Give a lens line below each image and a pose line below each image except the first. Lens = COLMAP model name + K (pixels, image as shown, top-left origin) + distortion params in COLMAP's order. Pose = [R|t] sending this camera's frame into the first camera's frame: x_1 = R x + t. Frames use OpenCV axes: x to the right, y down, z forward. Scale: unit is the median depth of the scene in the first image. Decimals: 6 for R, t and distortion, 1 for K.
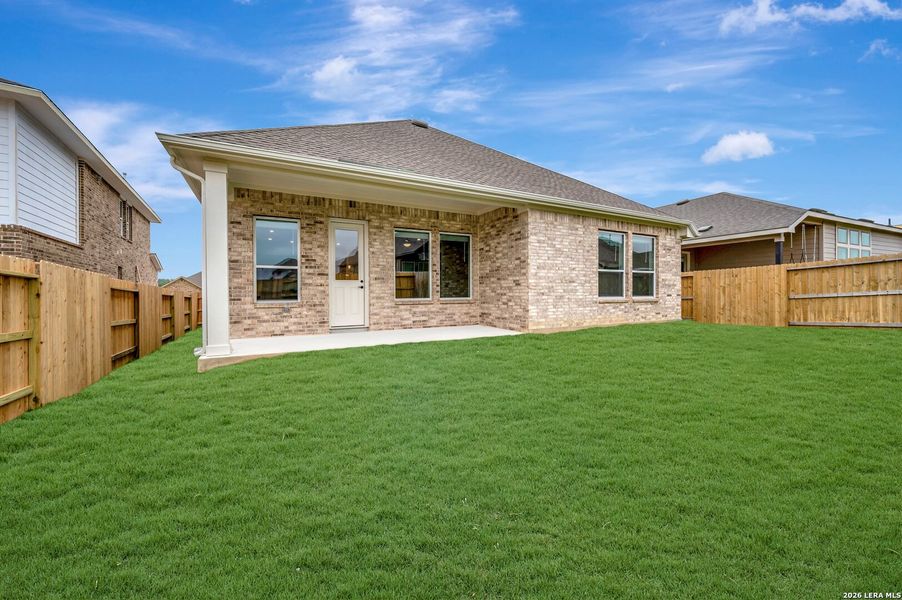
lens RADIAL K [[356.9, 0, 454.6], [0, 356.9, 294.8], [0, 0, 1]] dist [-0.003016, -0.000340]
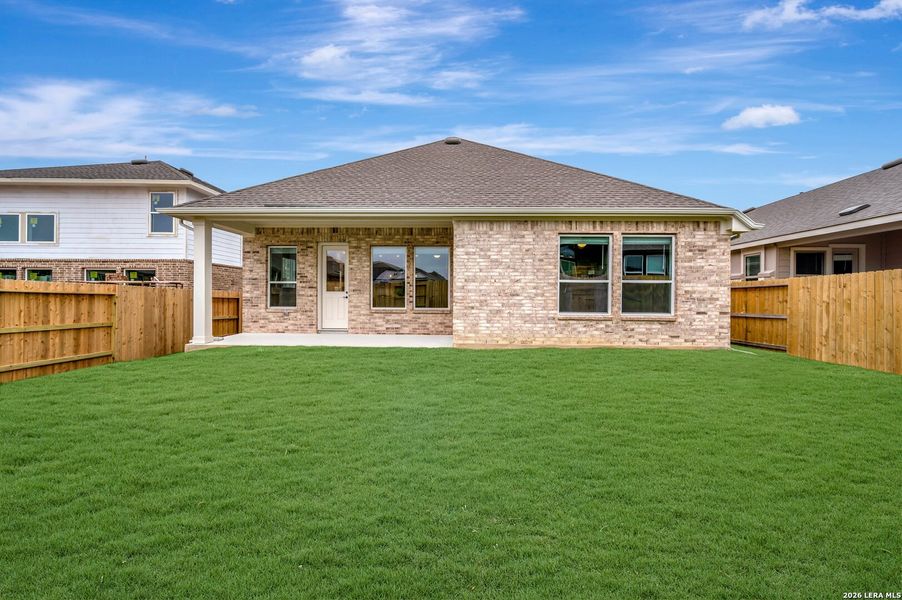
lens RADIAL K [[356.9, 0, 454.6], [0, 356.9, 294.8], [0, 0, 1]] dist [-0.003016, -0.000340]
pose [[0.860384, 0.013121, -0.509478, 0.645304], [-0.014692, 0.999892, 0.000941, -0.034894], [0.509435, 0.006676, 0.860483, 0.138428]]
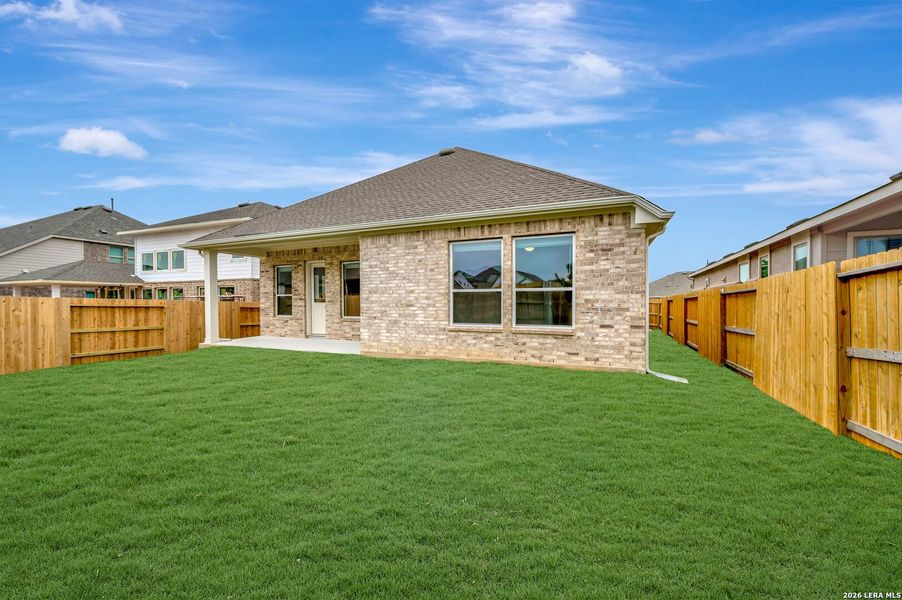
lens RADIAL K [[355.4, 0, 454.3], [0, 355.4, 301.4], [0, 0, 1]] dist [-0.001341, -0.000215]
pose [[0.611574, 0.006076, -0.791164, 1.097557], [-0.003242, 0.999981, 0.005173, -0.051053], [0.791181, -0.000599, 0.611582, 0.521011]]
